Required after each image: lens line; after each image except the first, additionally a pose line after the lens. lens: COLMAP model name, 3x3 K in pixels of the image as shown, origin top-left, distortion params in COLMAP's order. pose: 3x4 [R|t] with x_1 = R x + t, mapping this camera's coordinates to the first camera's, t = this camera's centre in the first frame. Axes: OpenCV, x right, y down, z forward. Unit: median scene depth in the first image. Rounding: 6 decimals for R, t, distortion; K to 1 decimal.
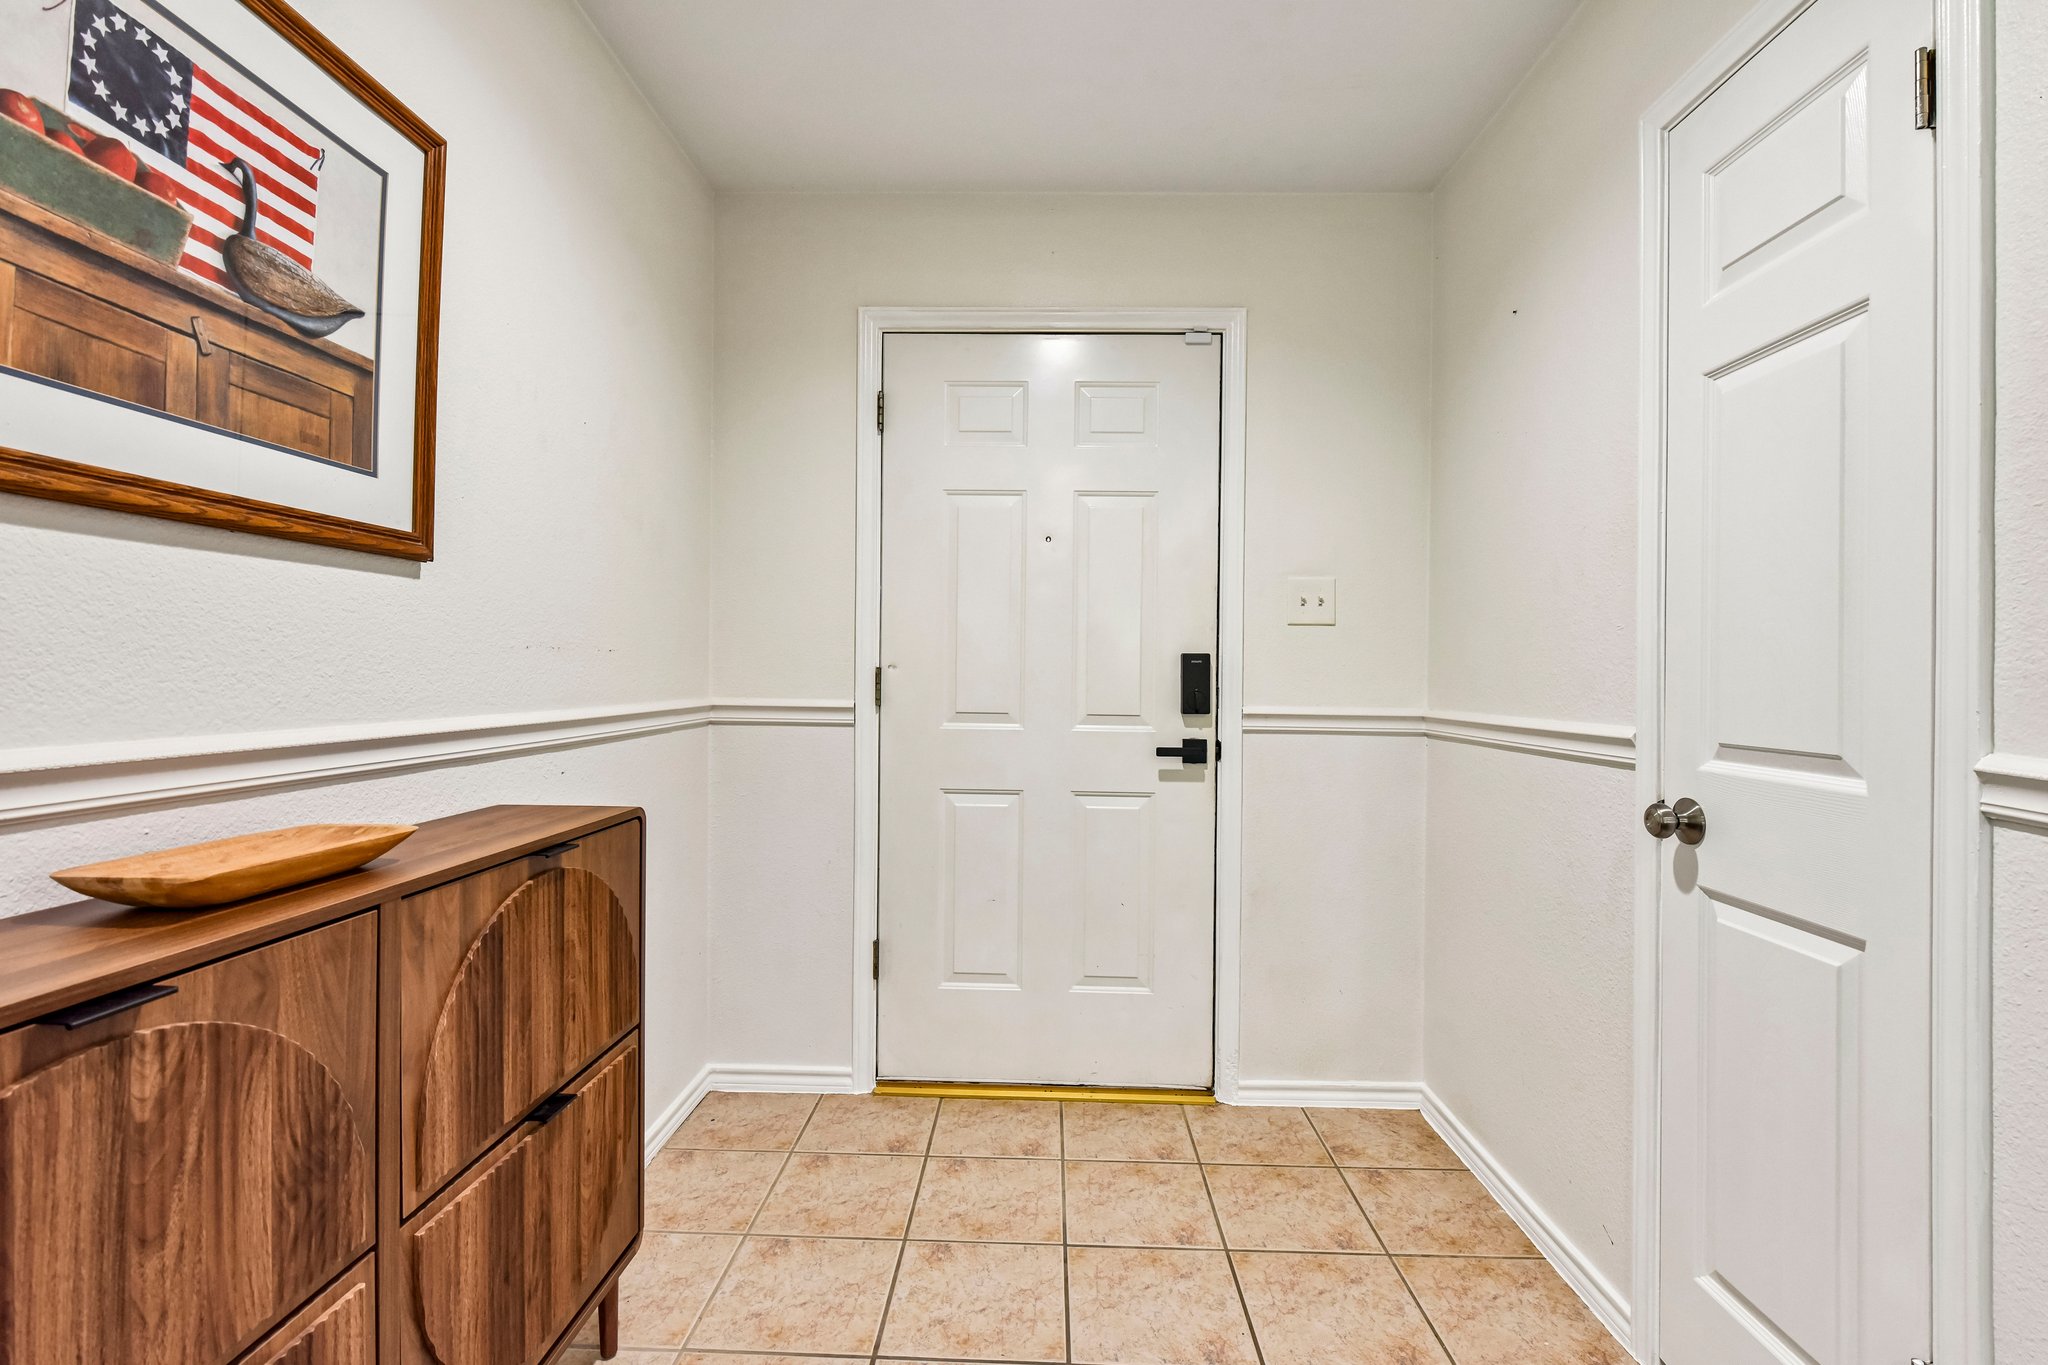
lens RADIAL K [[914.4, 0, 1027.8], [0, 914.4, 677.7], [0, 0, 1]] dist [0.001012, 0.000074]
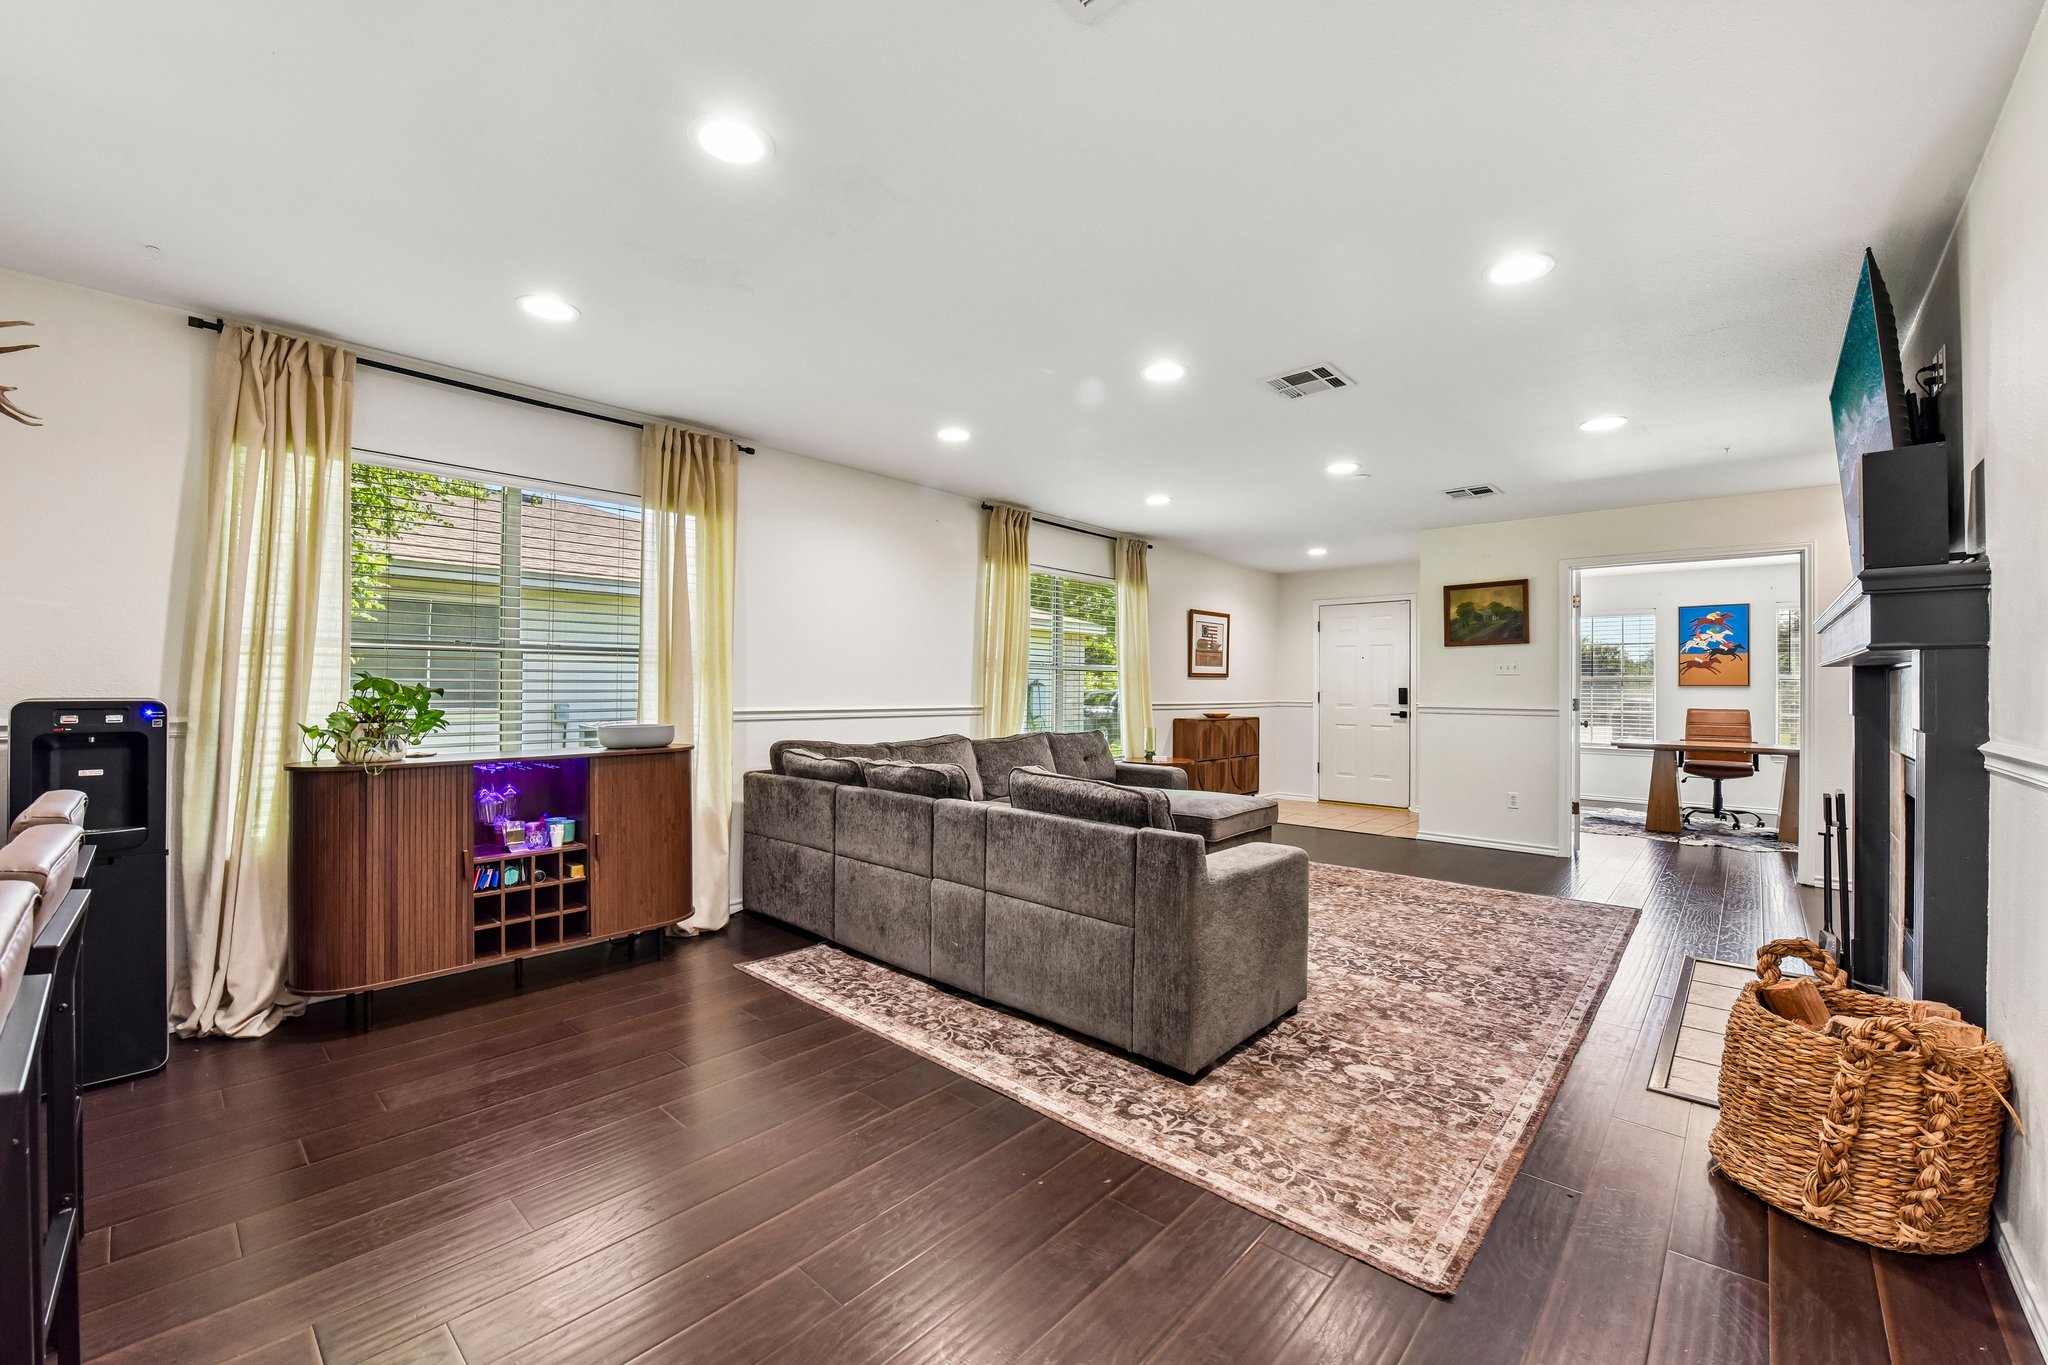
lens RADIAL K [[817.9, 0, 1034.7], [0, 817.9, 683.8], [0, 0, 1]] dist [-0.021014, -0.001012]
pose [[0.769642, -0.010867, -0.638383, 1.132282], [0.002070, 0.999892, -0.014526, 0.001423], [0.638472, 0.009859, 0.769582, -2.457471]]
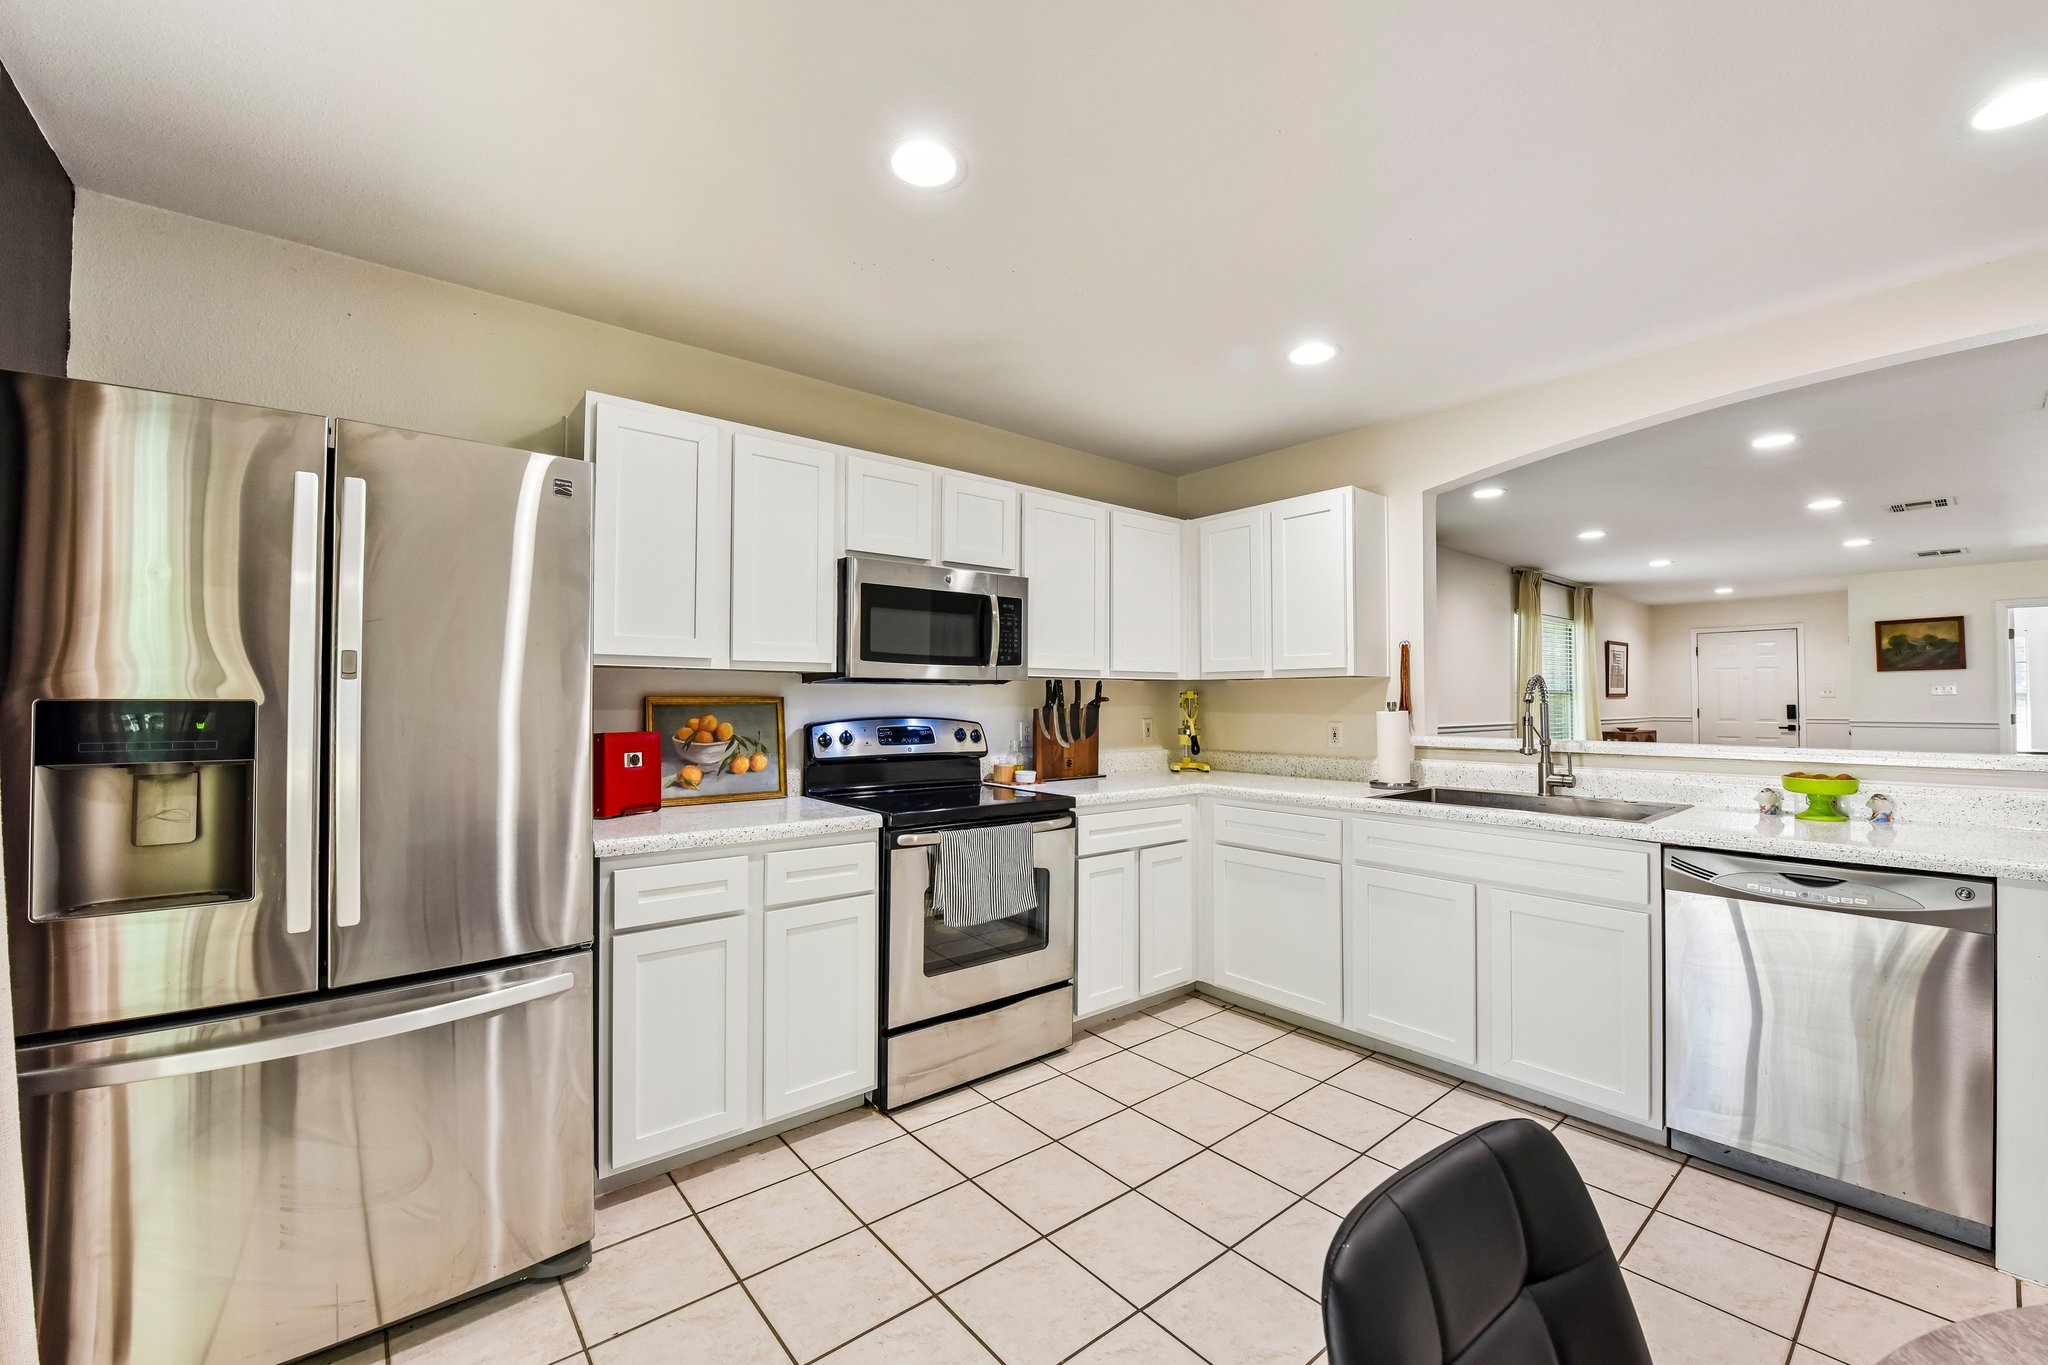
lens RADIAL K [[817.9, 0, 1031.3], [0, 817.9, 685.2], [0, 0, 1]] dist [-0.021014, -0.001012]
pose [[0.663651, -0.027217, -0.747547, 0.624490], [0.006721, 0.999514, -0.030424, -0.027344], [0.748012, 0.015167, 0.663512, -4.079377]]
